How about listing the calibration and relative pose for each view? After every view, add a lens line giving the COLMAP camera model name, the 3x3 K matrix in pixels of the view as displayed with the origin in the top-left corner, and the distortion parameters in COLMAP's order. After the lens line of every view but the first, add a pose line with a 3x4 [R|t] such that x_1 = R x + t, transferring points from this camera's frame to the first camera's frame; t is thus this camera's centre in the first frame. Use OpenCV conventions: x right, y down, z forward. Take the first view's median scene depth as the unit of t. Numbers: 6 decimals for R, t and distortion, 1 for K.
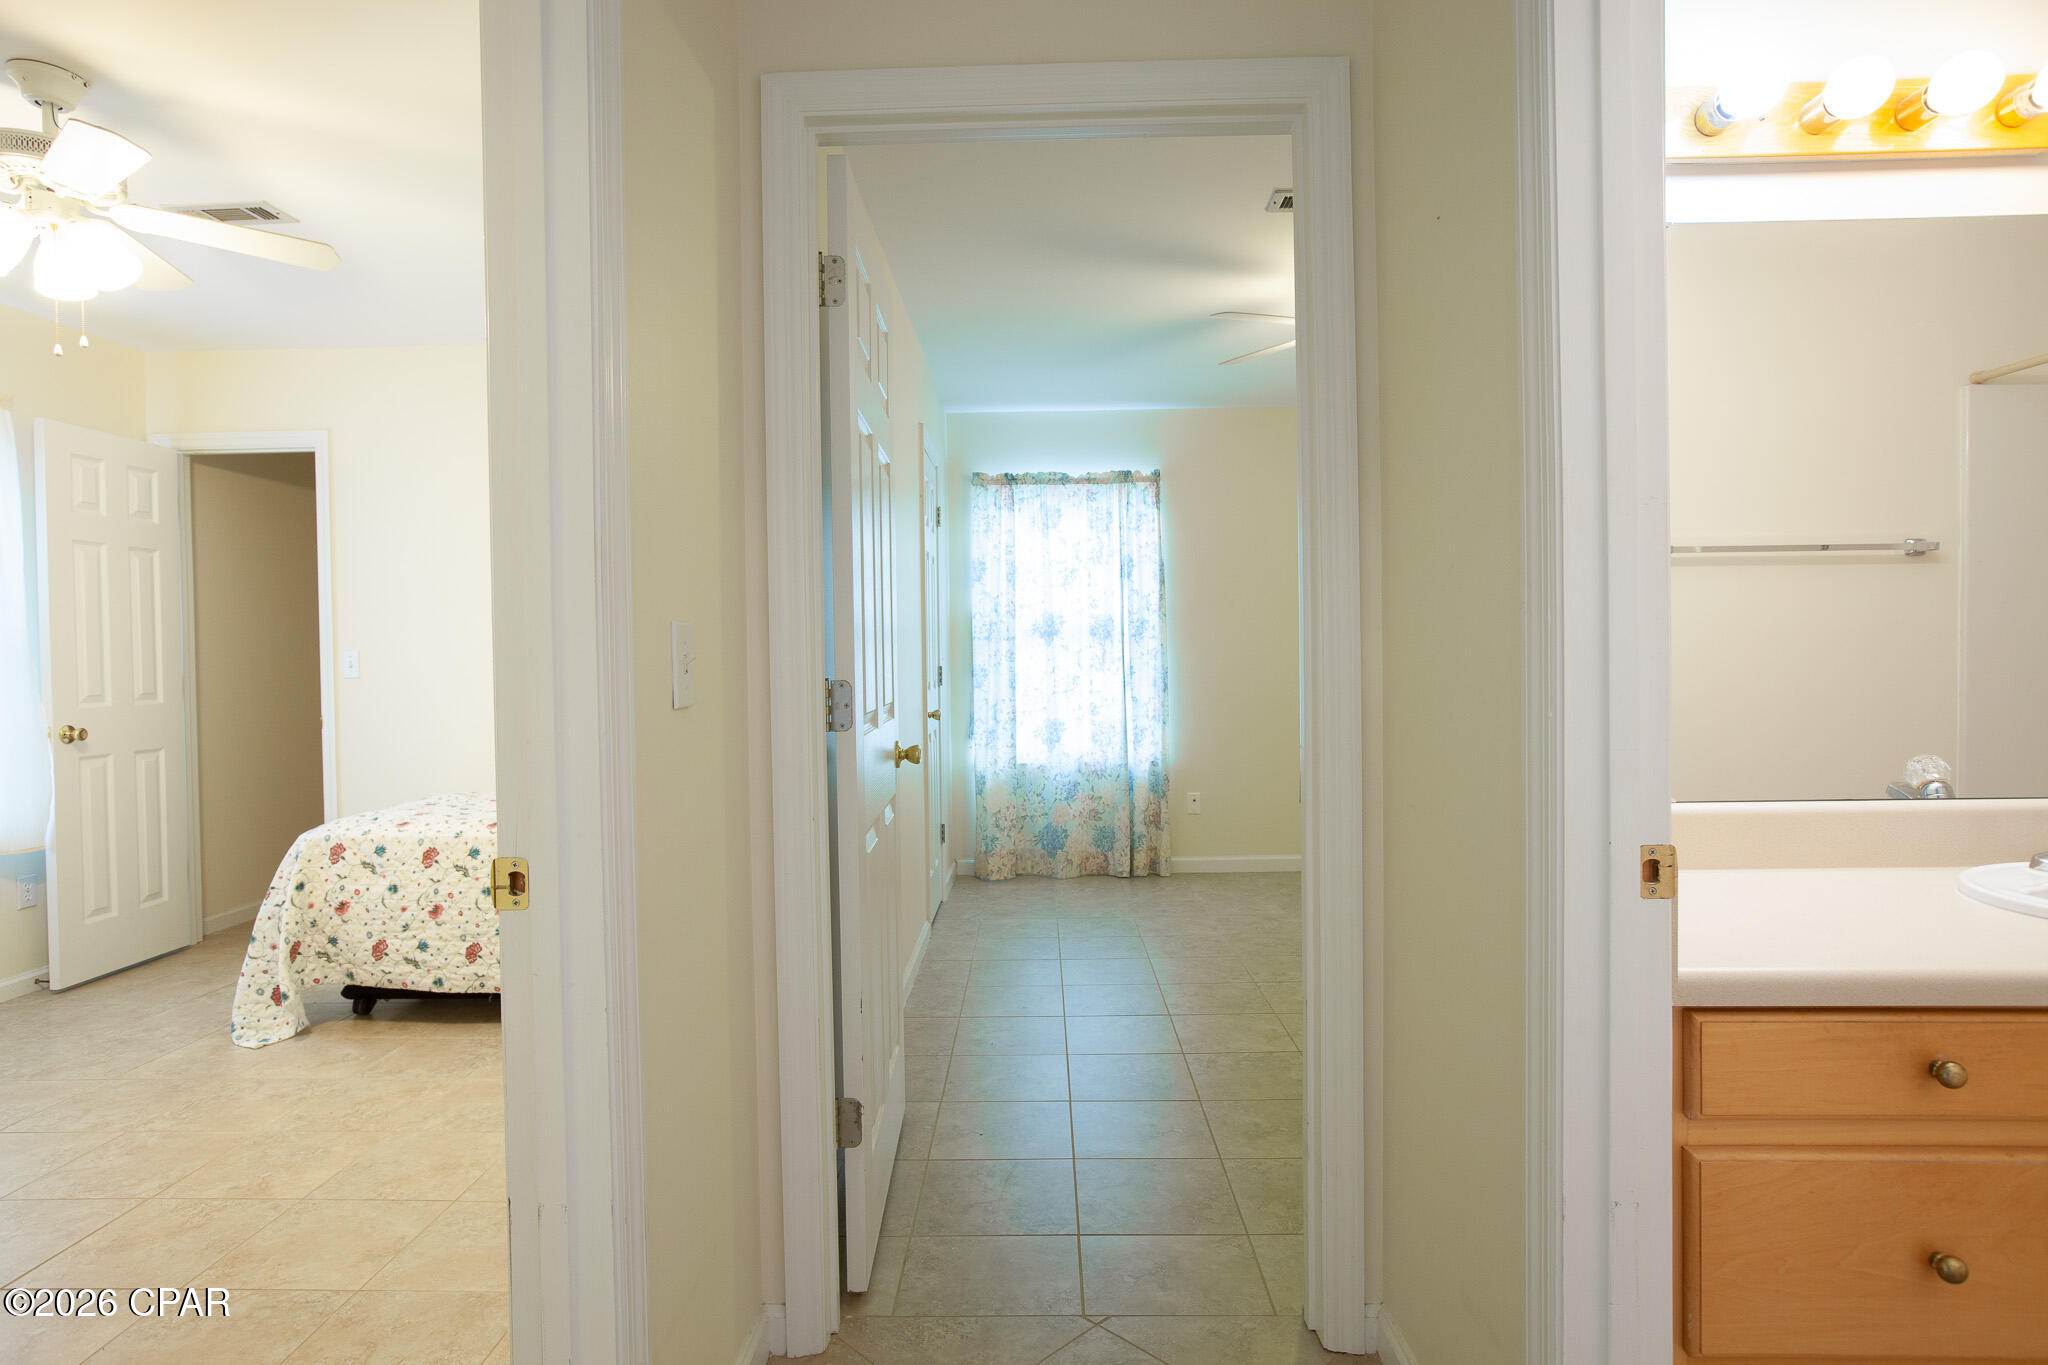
lens RADIAL K [[1121.8, 0, 1024.0], [0, 1121.8, 682.5], [0, 0, 1]] dist [-0.003250, 0.000388]
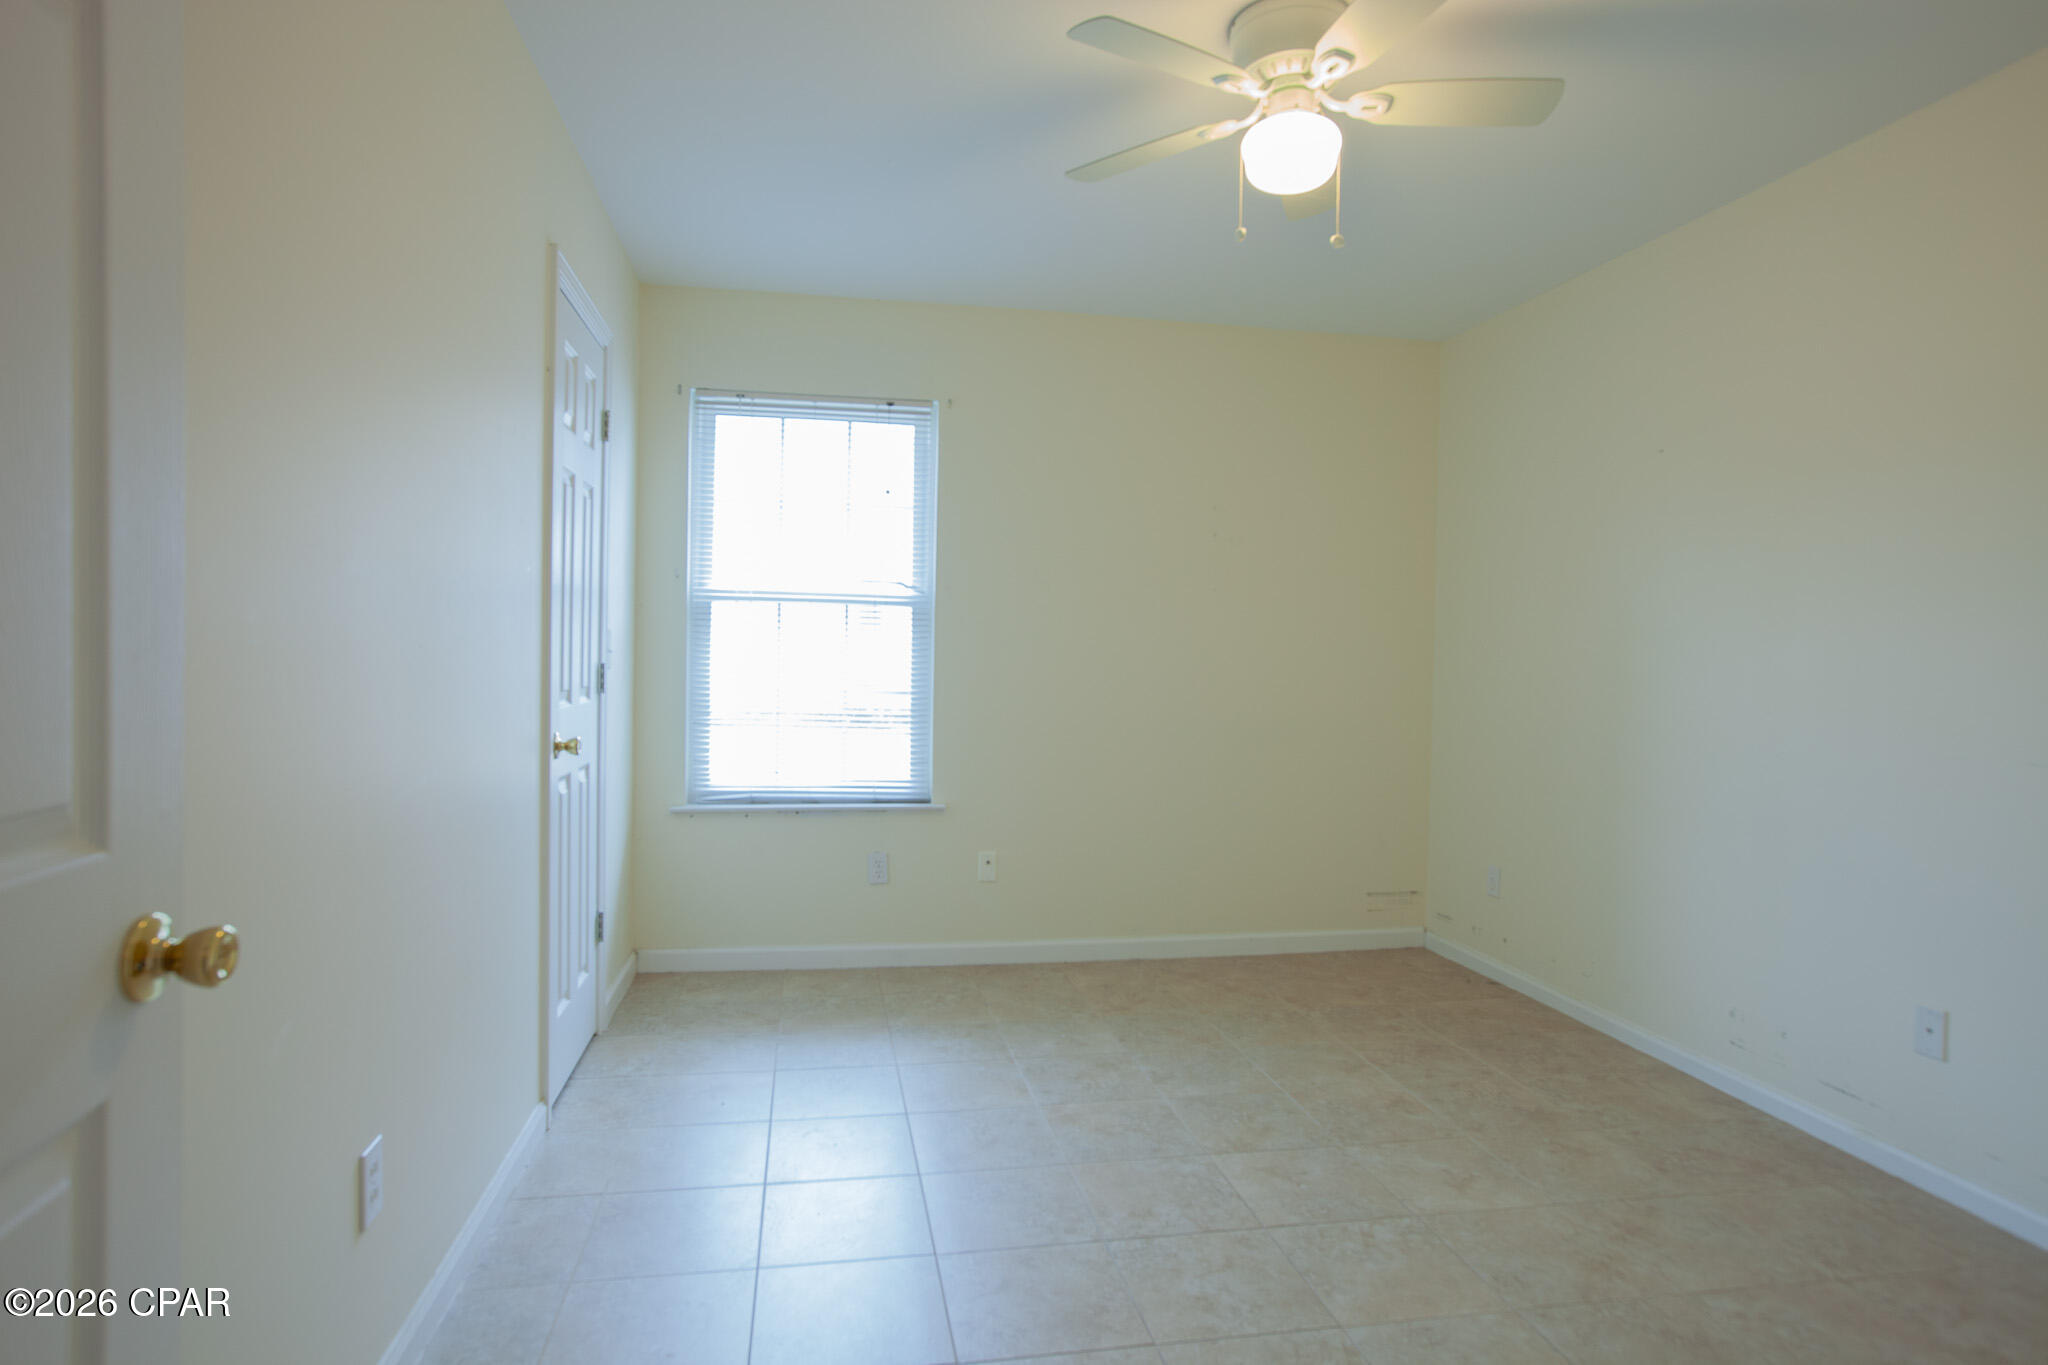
lens RADIAL K [[1121.8, 0, 1024.0], [0, 1121.8, 682.5], [0, 0, 1]] dist [-0.003250, 0.000388]
pose [[0.979659, 0.028687, 0.198606, 0.036567], [-0.029162, 0.999575, -0.000532, -0.011406], [-0.198537, -0.005271, 0.980079, 0.370997]]
